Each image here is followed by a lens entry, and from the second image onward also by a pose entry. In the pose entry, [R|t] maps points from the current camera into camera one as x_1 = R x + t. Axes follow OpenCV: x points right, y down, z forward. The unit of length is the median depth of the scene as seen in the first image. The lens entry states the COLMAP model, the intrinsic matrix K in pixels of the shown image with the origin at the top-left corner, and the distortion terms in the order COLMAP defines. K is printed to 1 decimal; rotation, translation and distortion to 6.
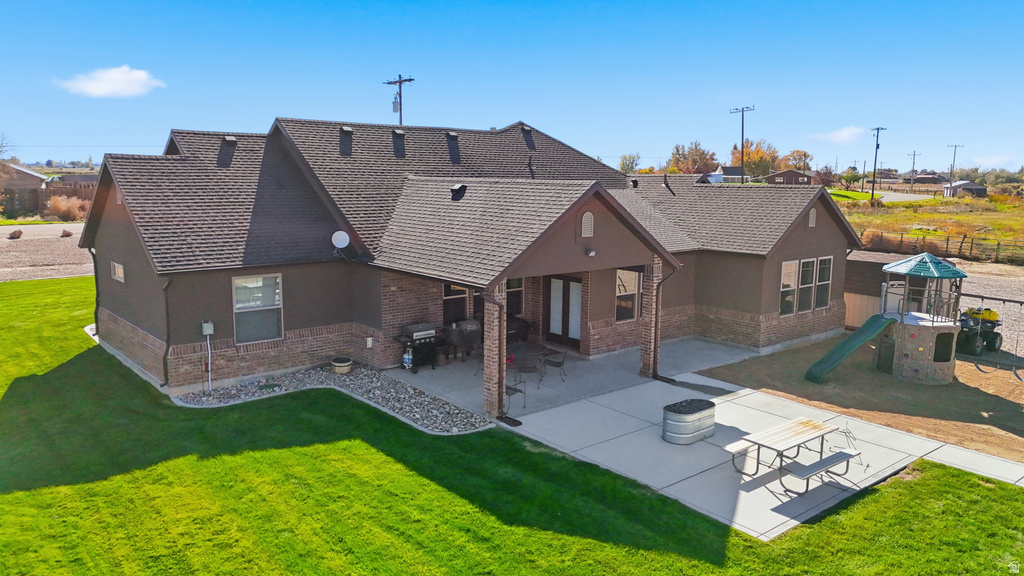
lens RADIAL K [[759.2, 0, 512.0], [0, 759.2, 288.0], [0, 0, 1]] dist [0.072115, -0.050680]
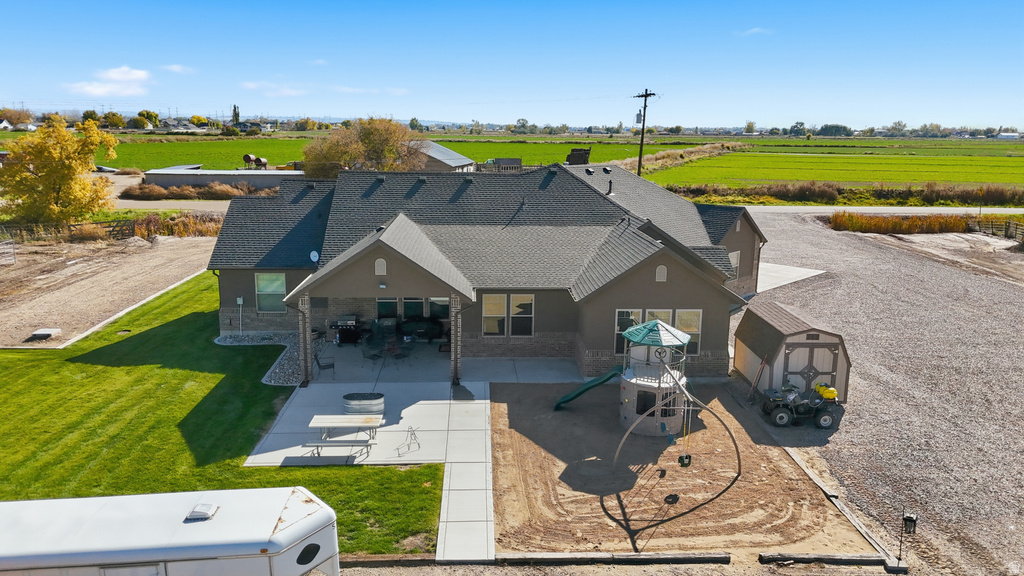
lens RADIAL K [[759.2, 0, 512.0], [0, 759.2, 288.0], [0, 0, 1]] dist [0.072115, -0.050680]
pose [[0.786417, 0.126705, -0.604561, 1.224846], [-0.095530, 0.991908, 0.083621, -0.194296], [0.610264, -0.008007, 0.792157, -0.024410]]
